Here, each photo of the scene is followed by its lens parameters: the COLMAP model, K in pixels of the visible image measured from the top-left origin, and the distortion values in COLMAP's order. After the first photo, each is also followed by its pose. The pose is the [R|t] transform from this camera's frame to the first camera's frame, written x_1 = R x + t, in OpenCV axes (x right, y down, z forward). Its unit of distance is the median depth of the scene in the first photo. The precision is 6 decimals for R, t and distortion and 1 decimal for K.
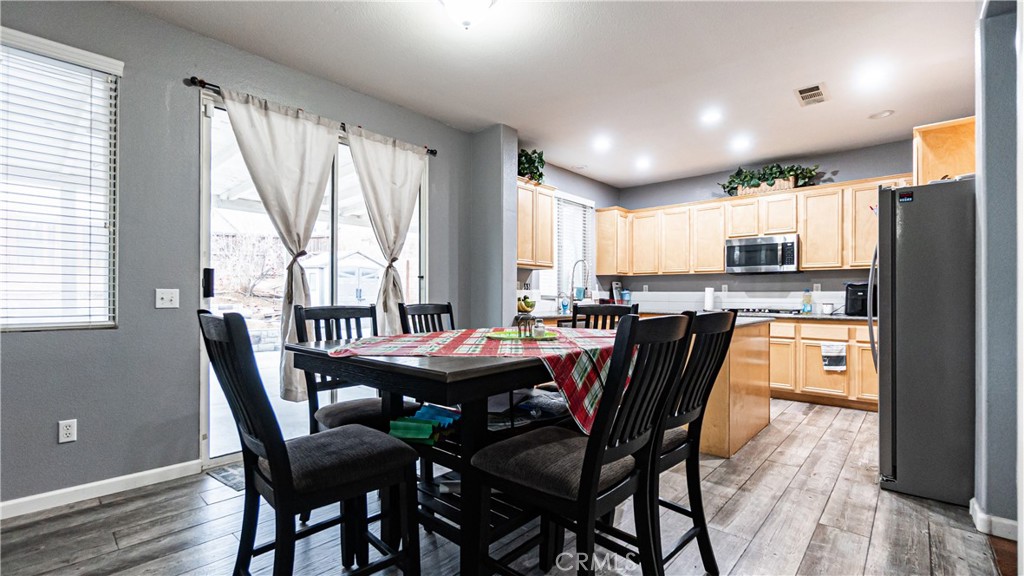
lens RADIAL K [[486.2, 0, 512.0], [0, 486.2, 288.0], [0, 0, 1]] dist [-0.001593, -0.000142]
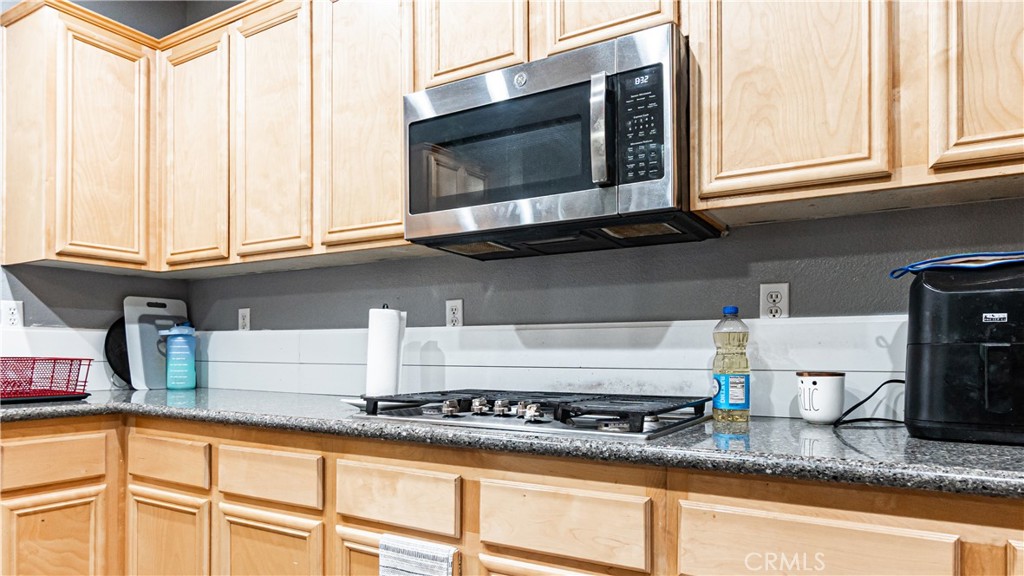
lens RADIAL K [[642.6, 0, 511.4], [0, 642.6, 339.3], [0, 0, 1]] dist [0.001539, 0.000063]
pose [[0.990301, -0.004206, 0.138875, 0.470395], [0.004143, 0.999991, 0.000738, 0.016414], [-0.138877, -0.000155, 0.990310, 0.728809]]
